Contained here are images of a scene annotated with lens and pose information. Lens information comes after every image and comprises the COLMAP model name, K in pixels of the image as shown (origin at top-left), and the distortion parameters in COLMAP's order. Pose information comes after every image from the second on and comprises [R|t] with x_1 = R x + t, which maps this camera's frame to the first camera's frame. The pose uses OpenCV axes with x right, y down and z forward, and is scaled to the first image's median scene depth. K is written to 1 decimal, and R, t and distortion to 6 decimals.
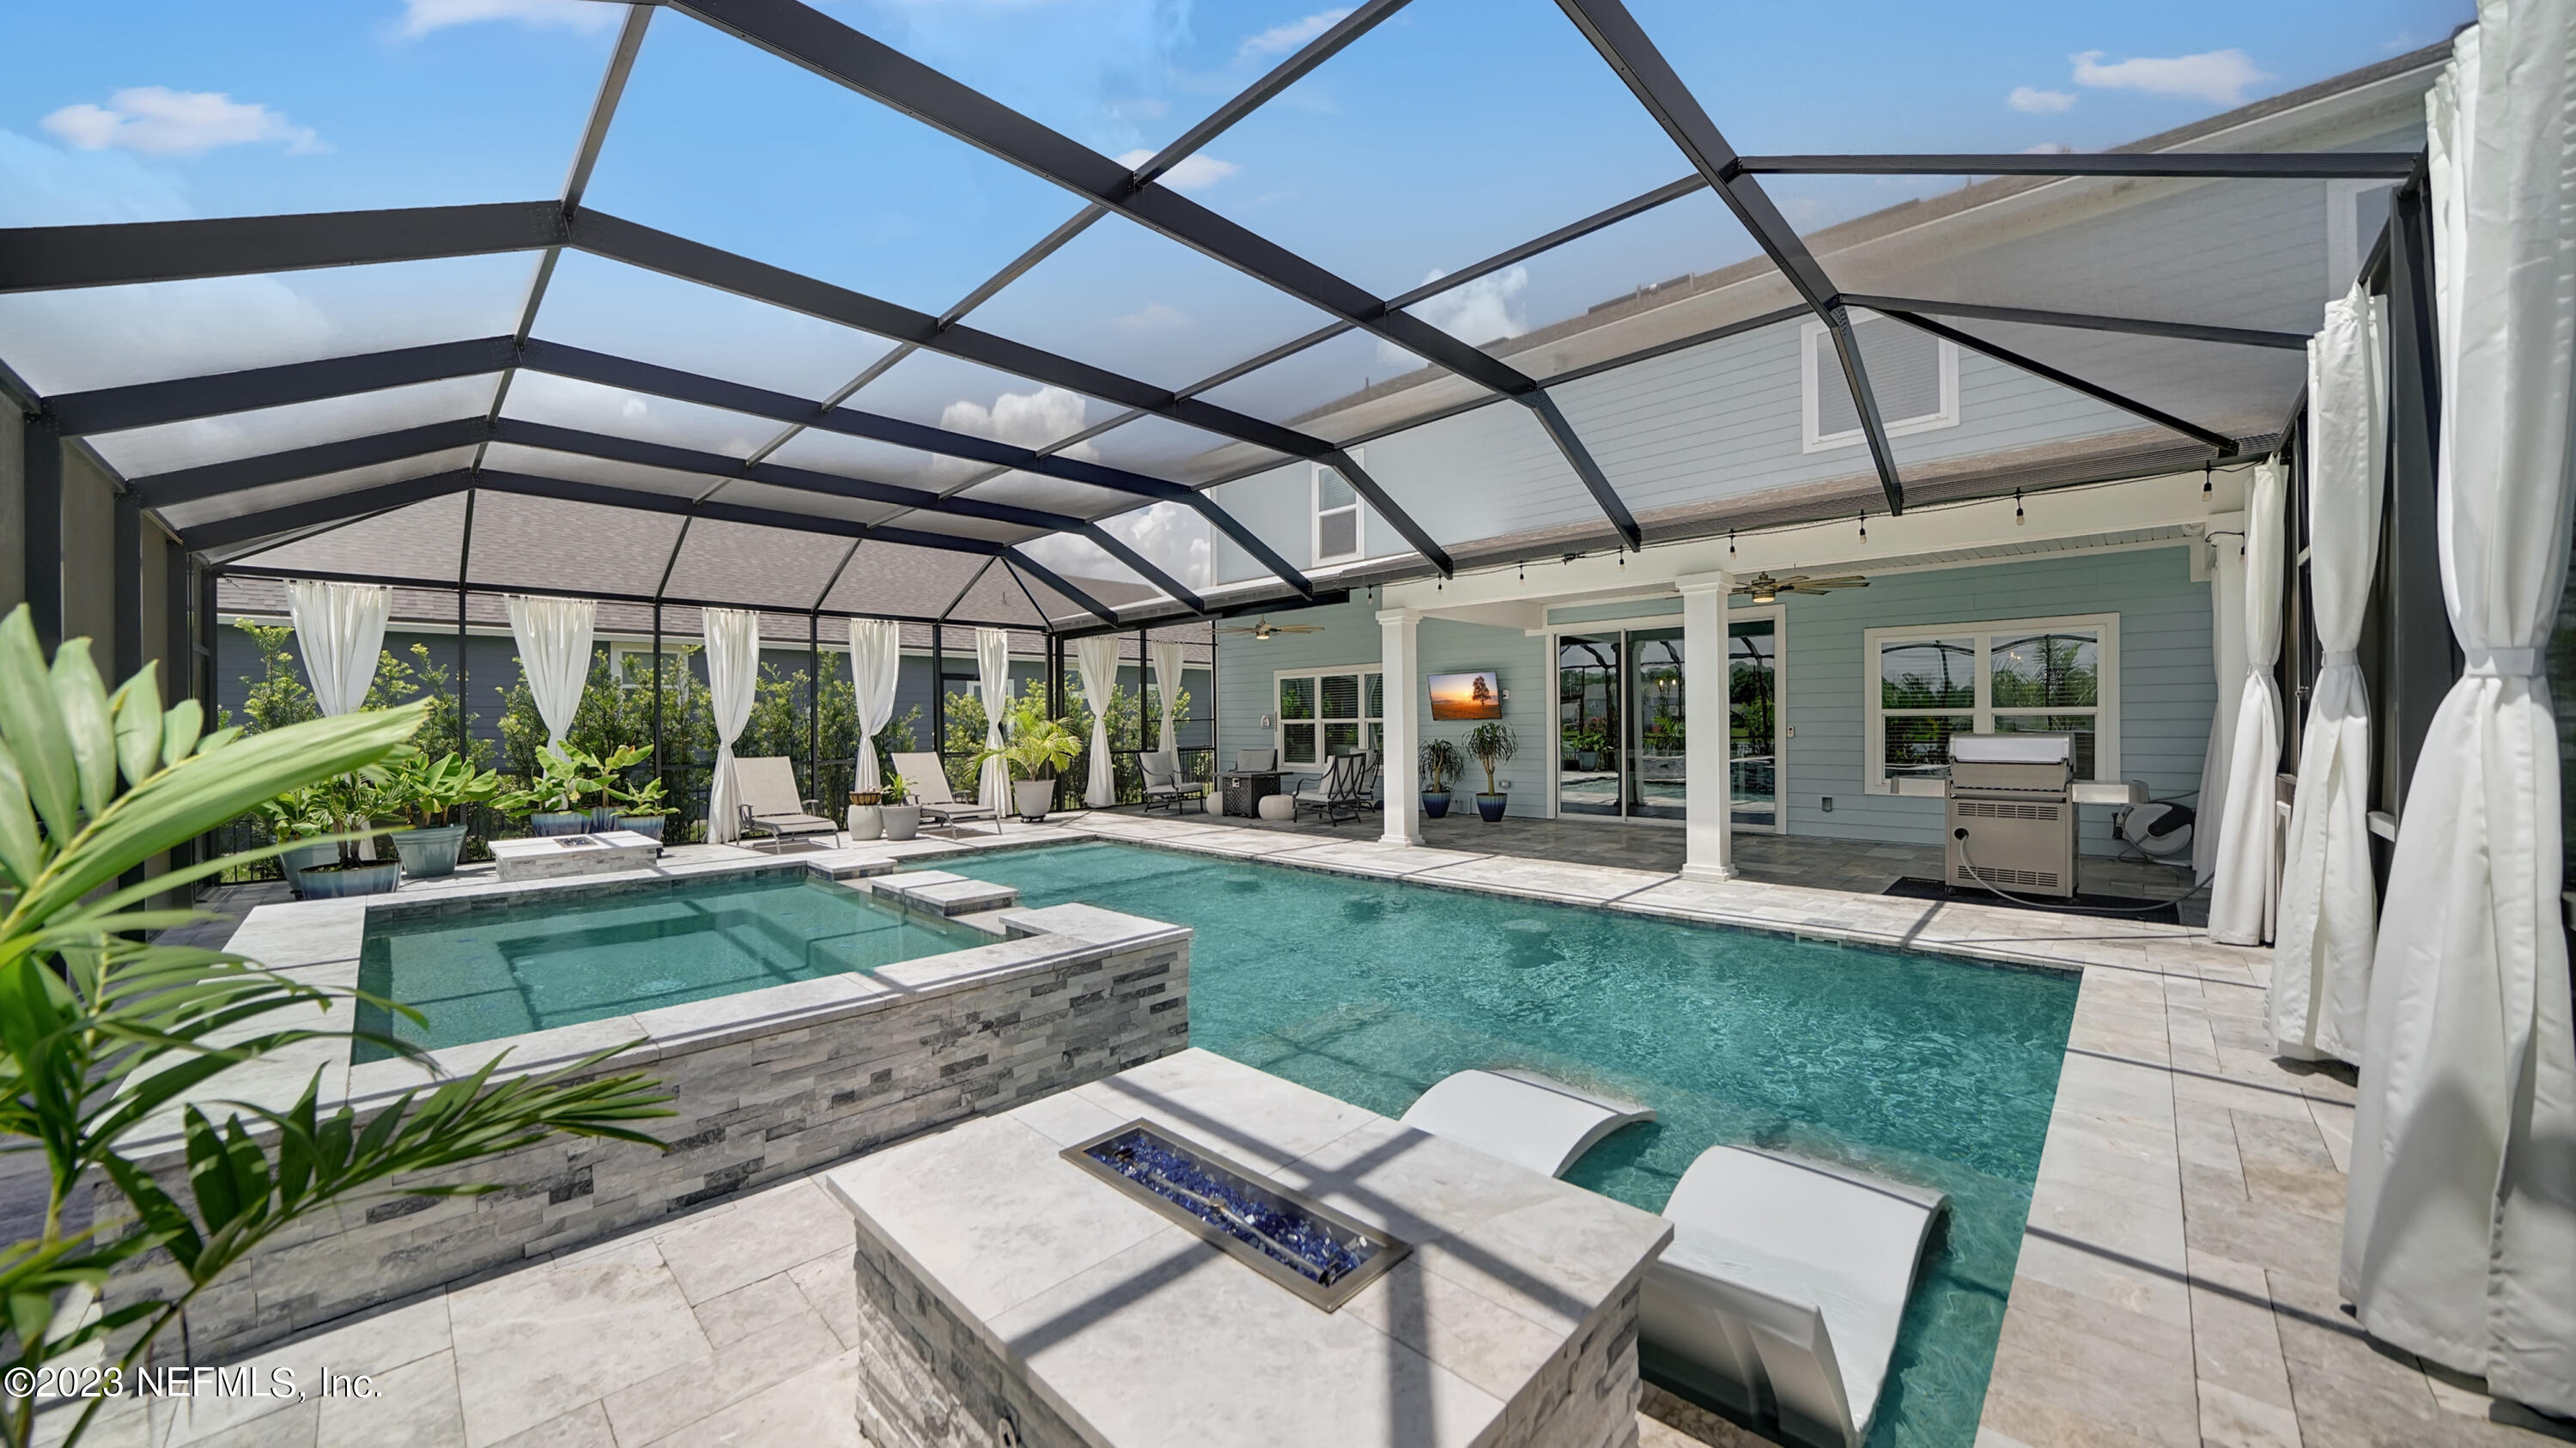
lens RADIAL K [[900.2, 0, 1295.6], [0, 900.2, 737.8], [0, 0, 1]] dist [-0.000228, -0.000007]
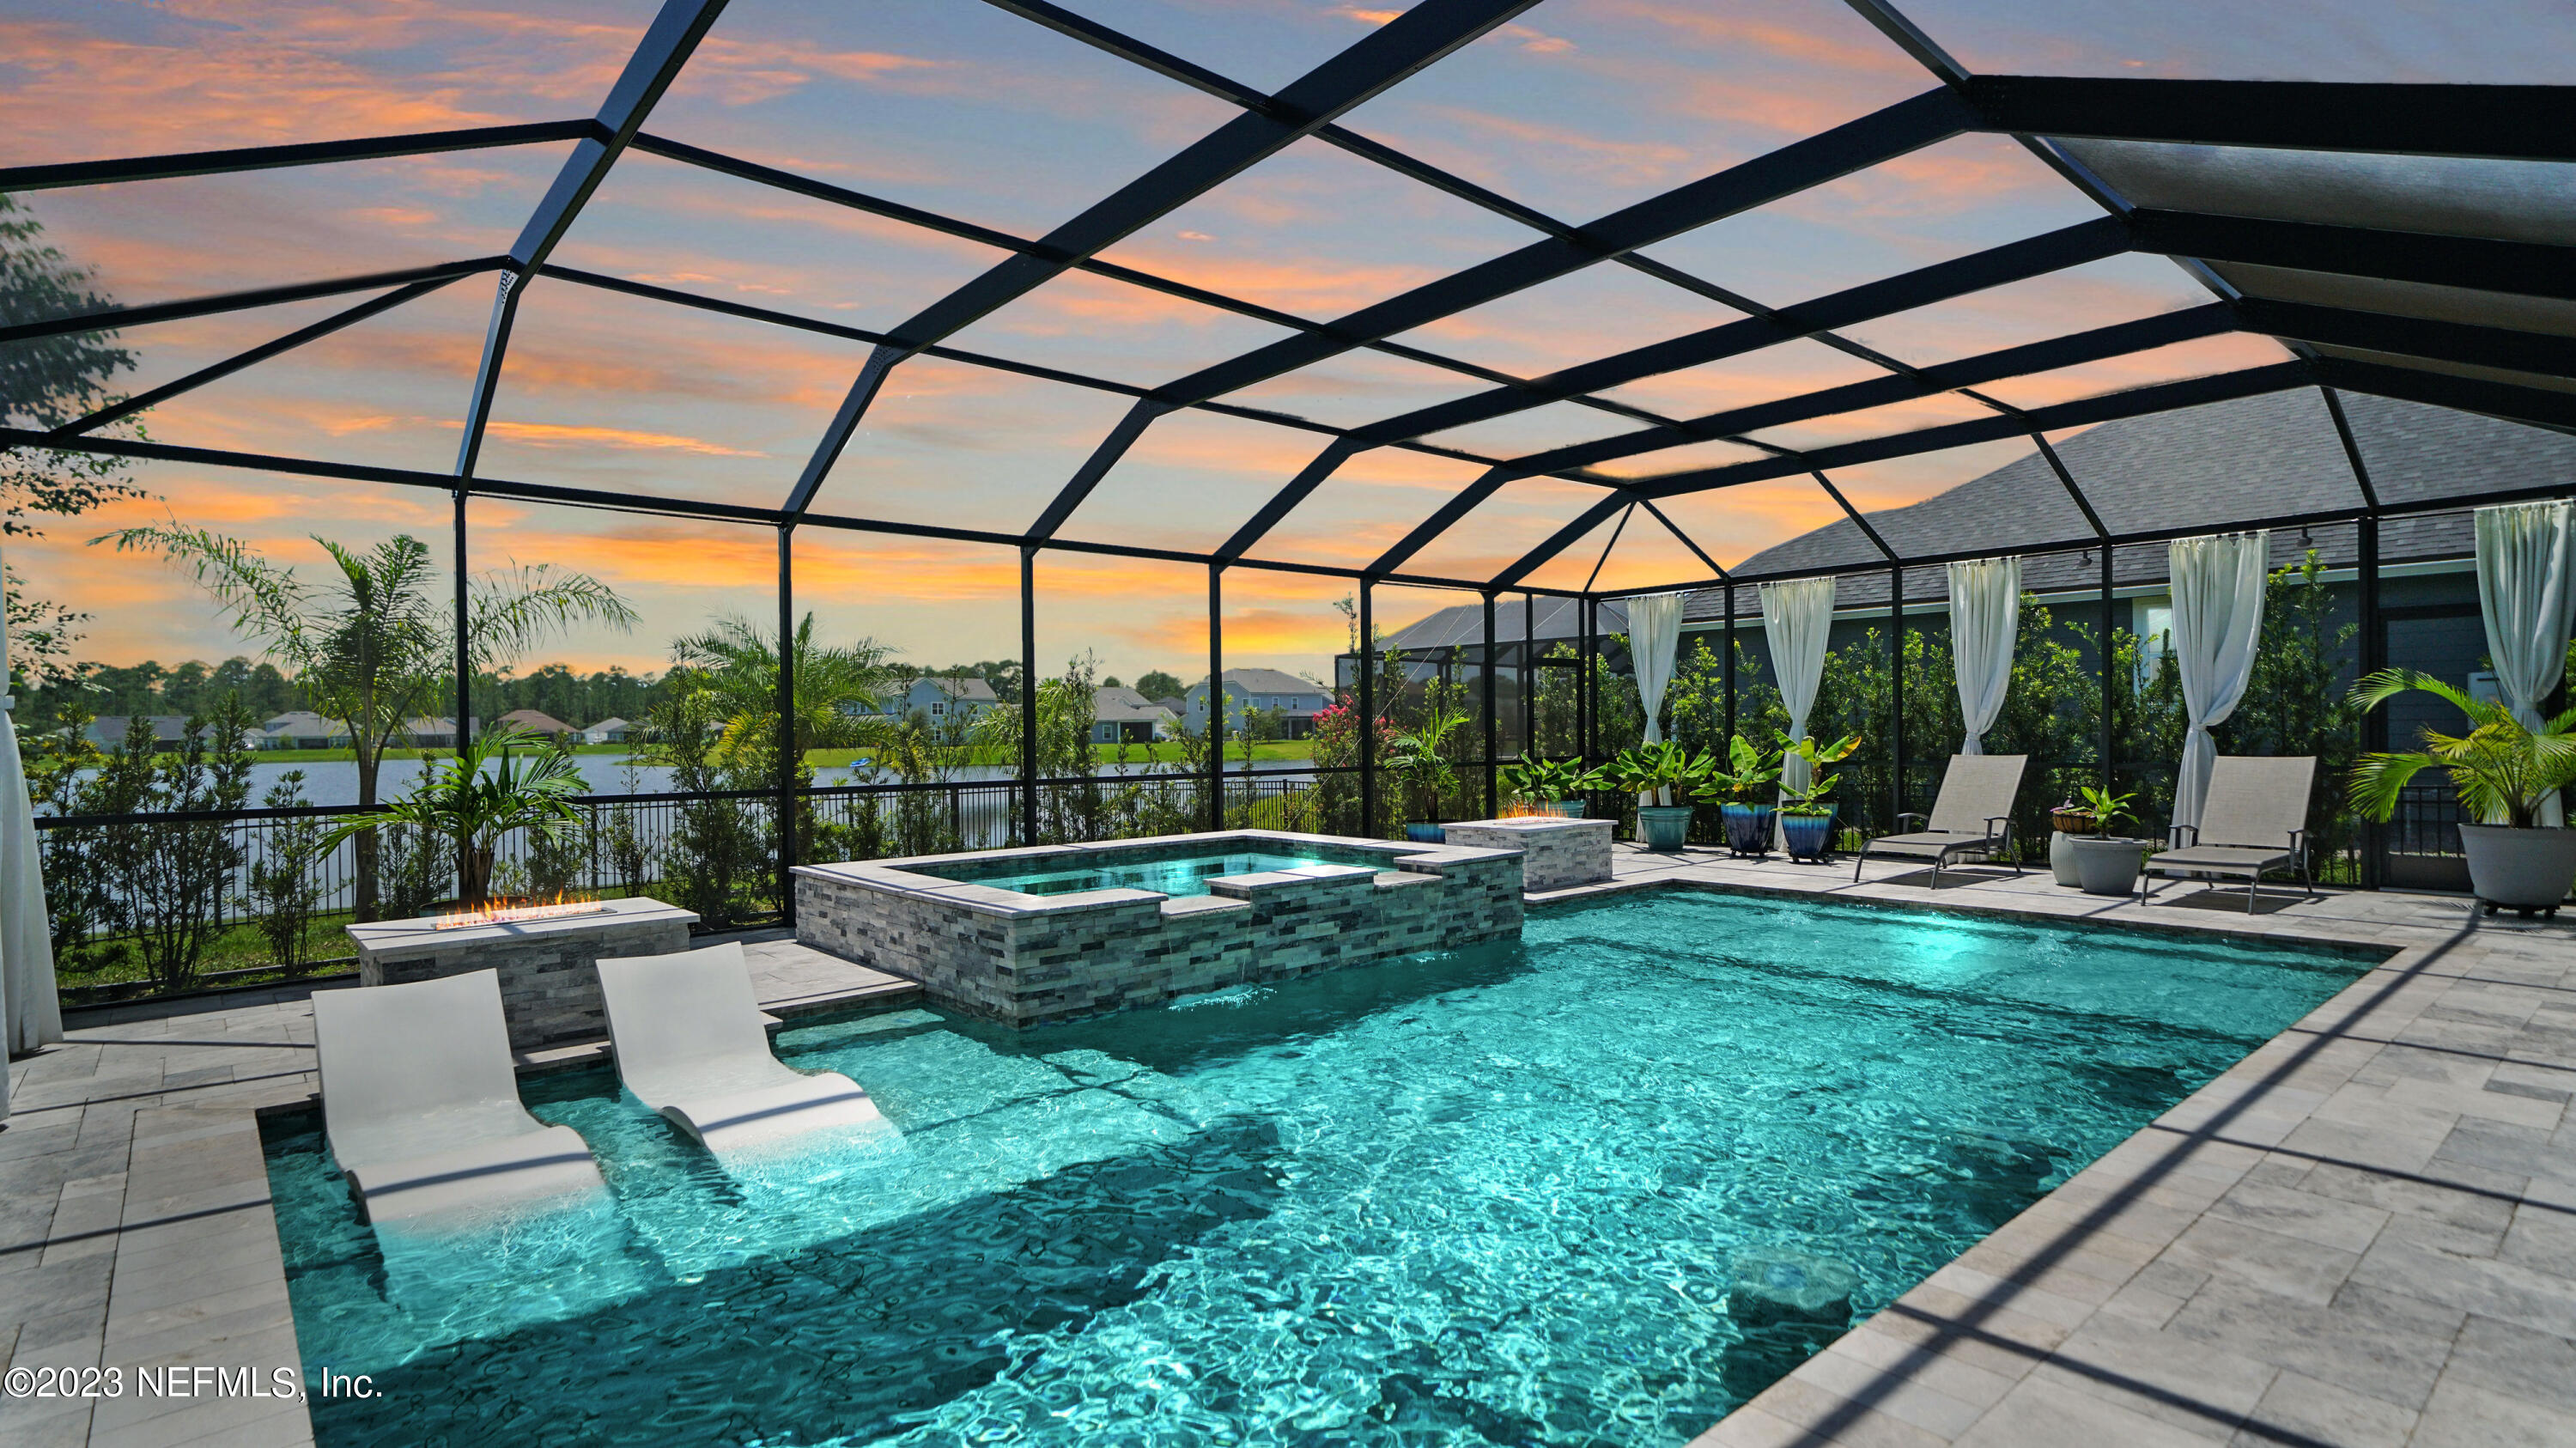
lens RADIAL K [[1250.3, 0, 1295.7], [0, 1250.3, 728.1], [0, 0, 1]] dist [0.012662, 0.000159]
pose [[-0.076805, 0.003574, -0.997040, 0.499535], [-0.003232, 0.999987, 0.003834, -0.002287], [0.997041, 0.003517, -0.076793, 0.525748]]
